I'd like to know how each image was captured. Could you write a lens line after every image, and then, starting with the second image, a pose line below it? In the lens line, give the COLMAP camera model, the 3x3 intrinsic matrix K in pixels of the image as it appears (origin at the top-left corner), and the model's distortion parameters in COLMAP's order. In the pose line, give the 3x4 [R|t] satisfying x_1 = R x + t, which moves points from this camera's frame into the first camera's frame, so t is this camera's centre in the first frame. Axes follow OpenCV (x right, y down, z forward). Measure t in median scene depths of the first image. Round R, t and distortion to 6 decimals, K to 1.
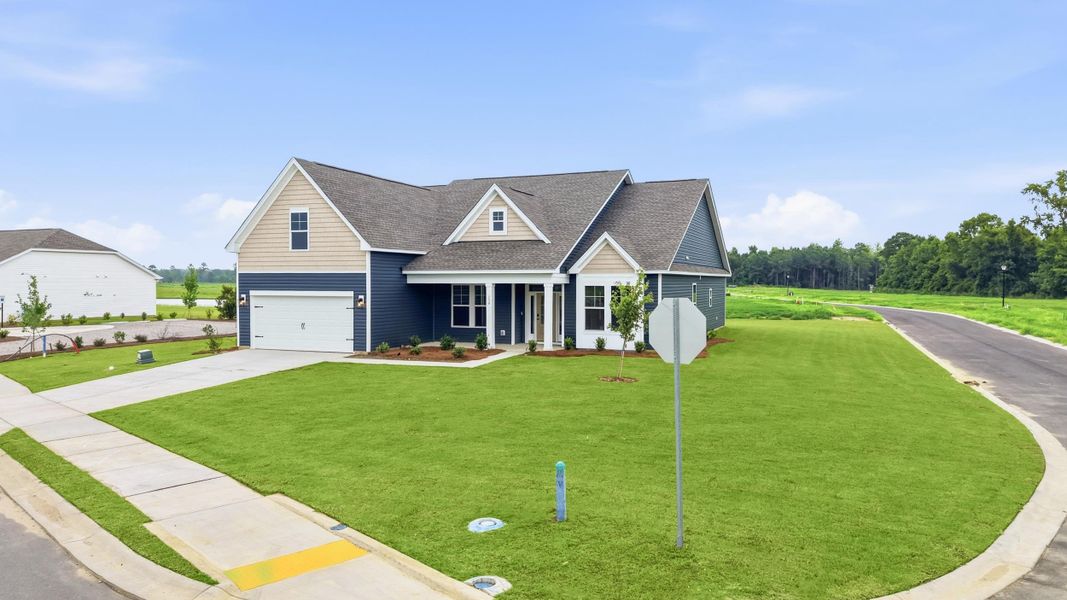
lens RADIAL K [[729.6, 0, 530.3], [0, 729.6, 301.1], [0, 0, 1]] dist [0.078796, -0.094469]
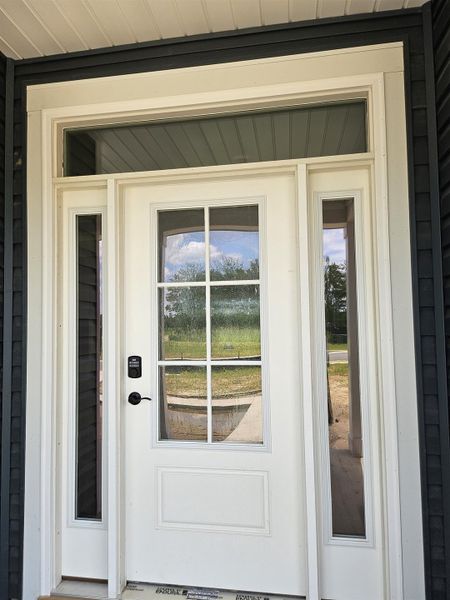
lens RADIAL K [[387.6, 0, 225.0], [0, 387.6, 300.0], [0, 0, 1]] dist [-0.000648, -0.000178]
pose [[0.972608, -0.006514, 0.232362, 0.010879], [0.024301, 0.996979, -0.073767, 0.014453], [-0.231179, 0.077393, 0.969828, 0.992565]]
